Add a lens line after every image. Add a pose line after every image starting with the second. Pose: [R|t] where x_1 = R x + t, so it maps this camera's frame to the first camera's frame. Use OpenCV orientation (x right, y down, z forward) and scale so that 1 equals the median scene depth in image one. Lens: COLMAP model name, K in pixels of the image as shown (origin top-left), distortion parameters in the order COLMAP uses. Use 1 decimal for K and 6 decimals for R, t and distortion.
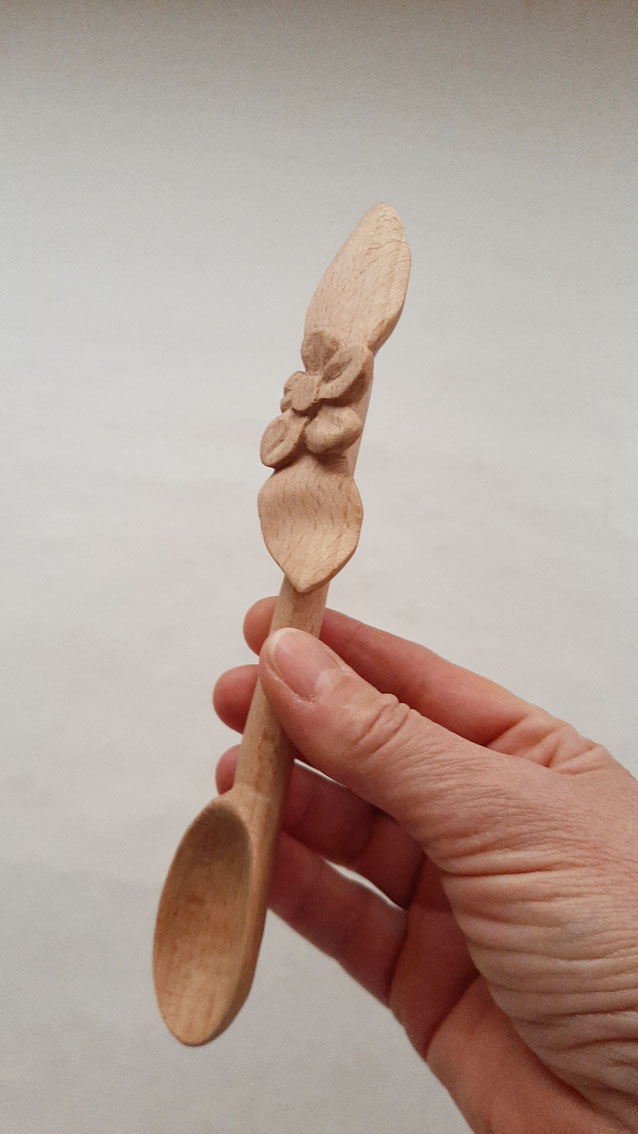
lens RADIAL K [[903.3, 0, 319.0], [0, 903.3, 567.0], [0, 0, 1]] dist [0.107134, -0.364660]
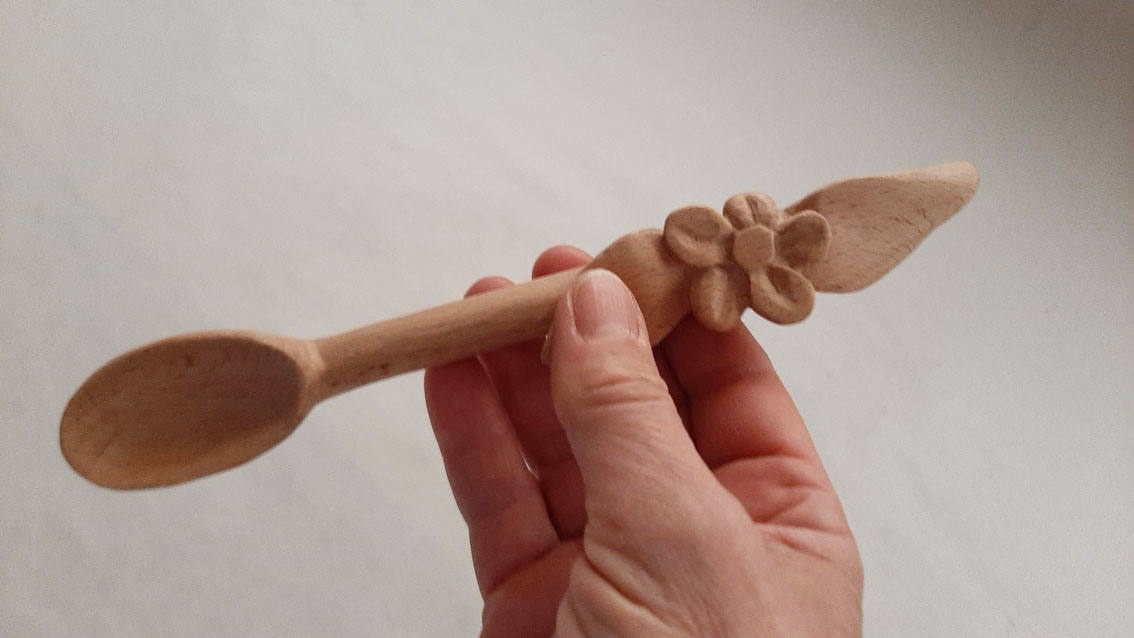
lens RADIAL K [[903.3, 0, 567.0], [0, 903.3, 319.0], [0, 0, 1]] dist [0.107134, -0.364660]
pose [[0.271595, 0.671116, 0.689811, -0.645995], [-0.961686, 0.217079, 0.167442, -0.153693], [-0.037371, -0.708858, 0.704360, 0.340826]]
